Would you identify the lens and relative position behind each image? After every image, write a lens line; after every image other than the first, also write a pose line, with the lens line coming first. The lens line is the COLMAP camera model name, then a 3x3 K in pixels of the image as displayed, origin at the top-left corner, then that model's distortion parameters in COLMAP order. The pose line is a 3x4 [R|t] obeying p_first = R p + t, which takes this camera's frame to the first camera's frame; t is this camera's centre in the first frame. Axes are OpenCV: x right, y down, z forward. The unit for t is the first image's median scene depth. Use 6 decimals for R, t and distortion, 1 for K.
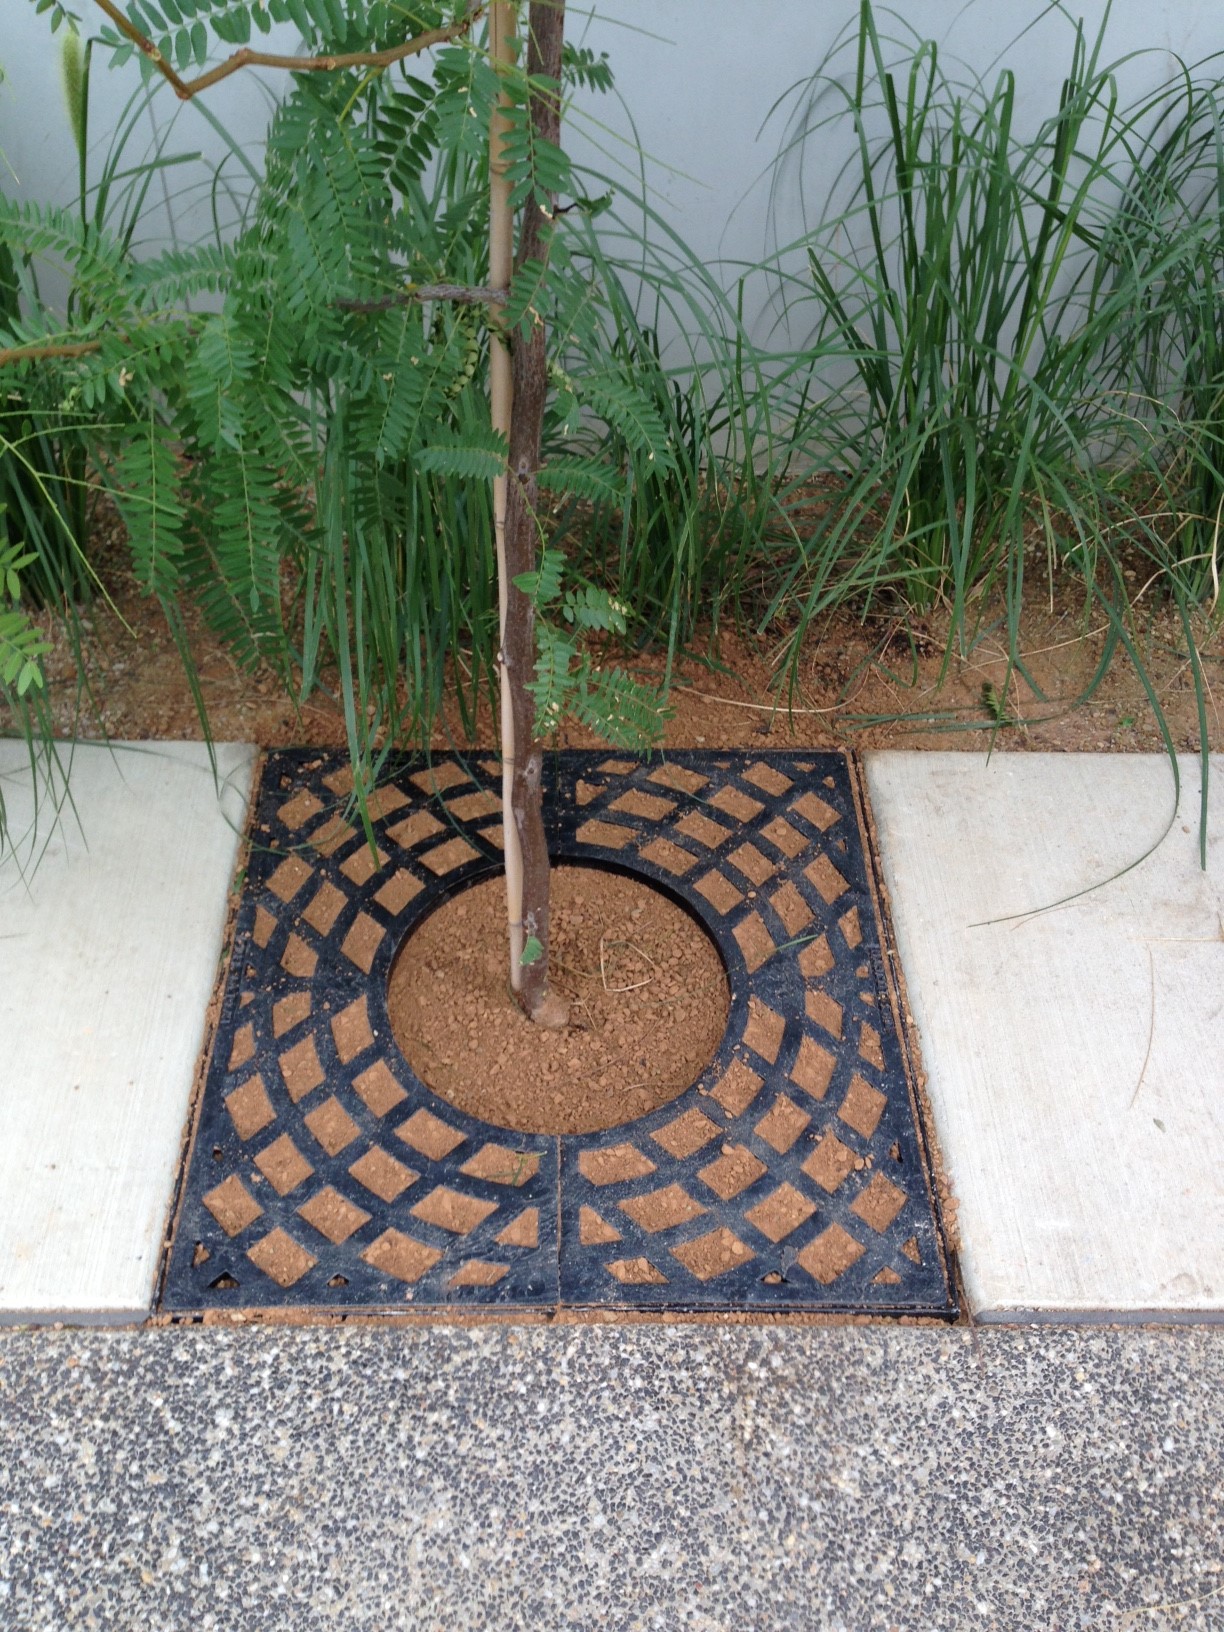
lens RADIAL K [[1577.9, 0, 612.0], [0, 1577.9, 816.0], [0, 0, 1]] dist [0.135866, -0.275198]
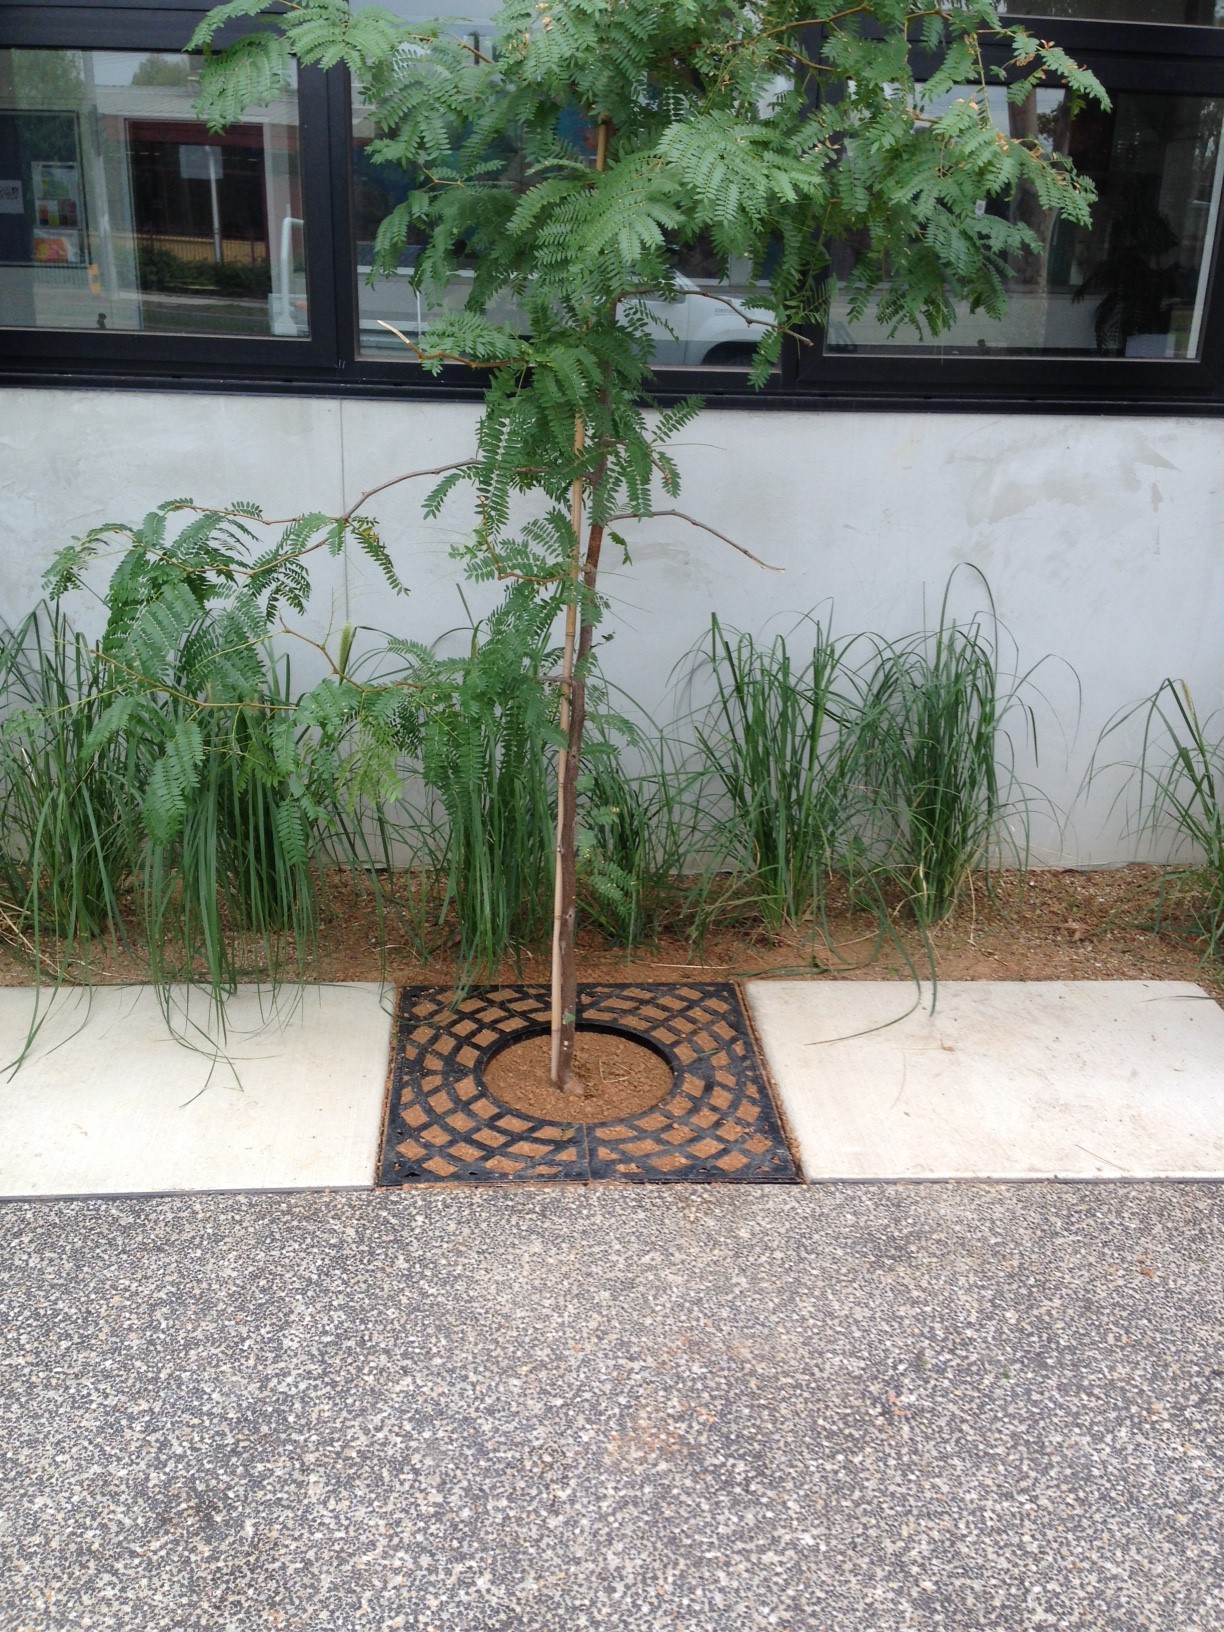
lens RADIAL K [[1577.9, 0, 612.0], [0, 1577.9, 816.0], [0, 0, 1]] dist [0.135866, -0.275198]
pose [[0.998753, -0.019347, 0.046026, -0.078504], [0.036870, 0.907401, -0.418645, 0.645979], [-0.033665, 0.419820, 0.906983, -0.814902]]
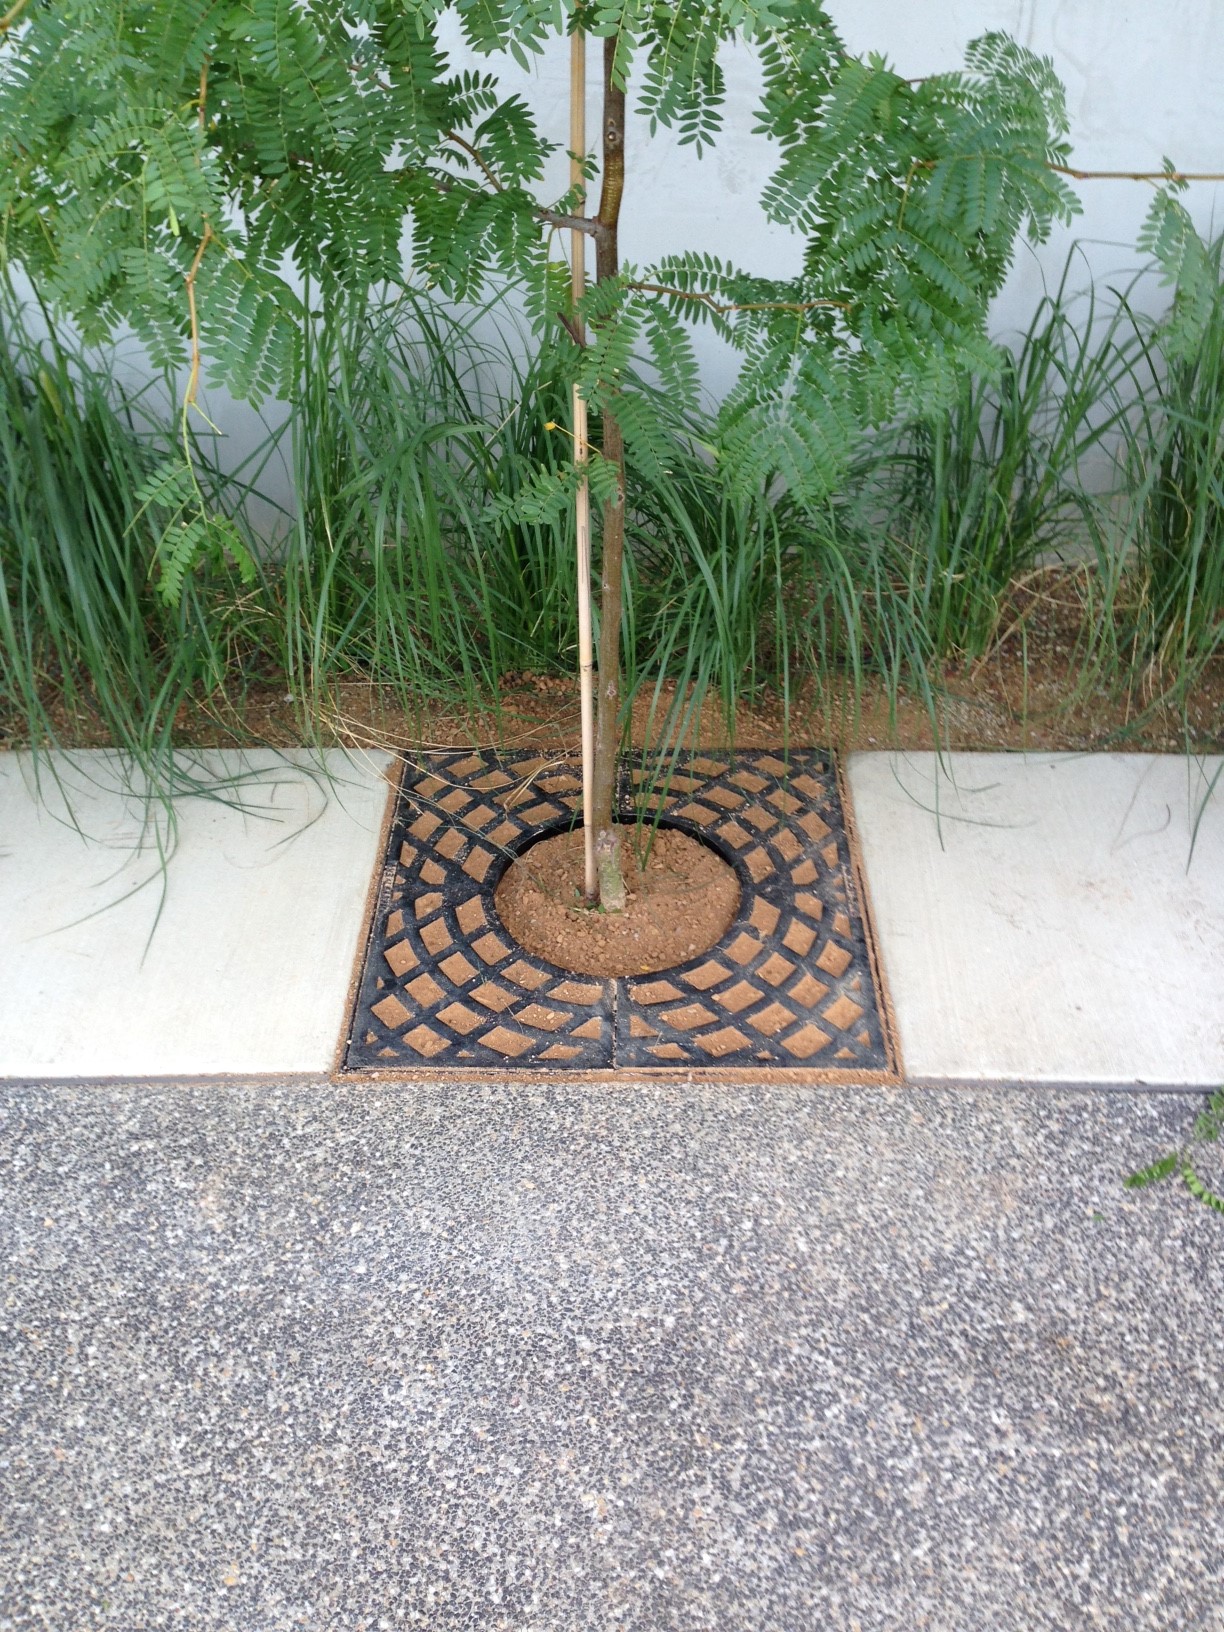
lens RADIAL K [[1577.9, 0, 612.0], [0, 1577.9, 816.0], [0, 0, 1]] dist [0.135866, -0.275198]
pose [[0.998740, -0.009081, -0.049357, 0.032981], [0.001763, 0.989235, -0.146322, 0.266104], [0.050155, 0.146051, 0.988005, -0.415555]]
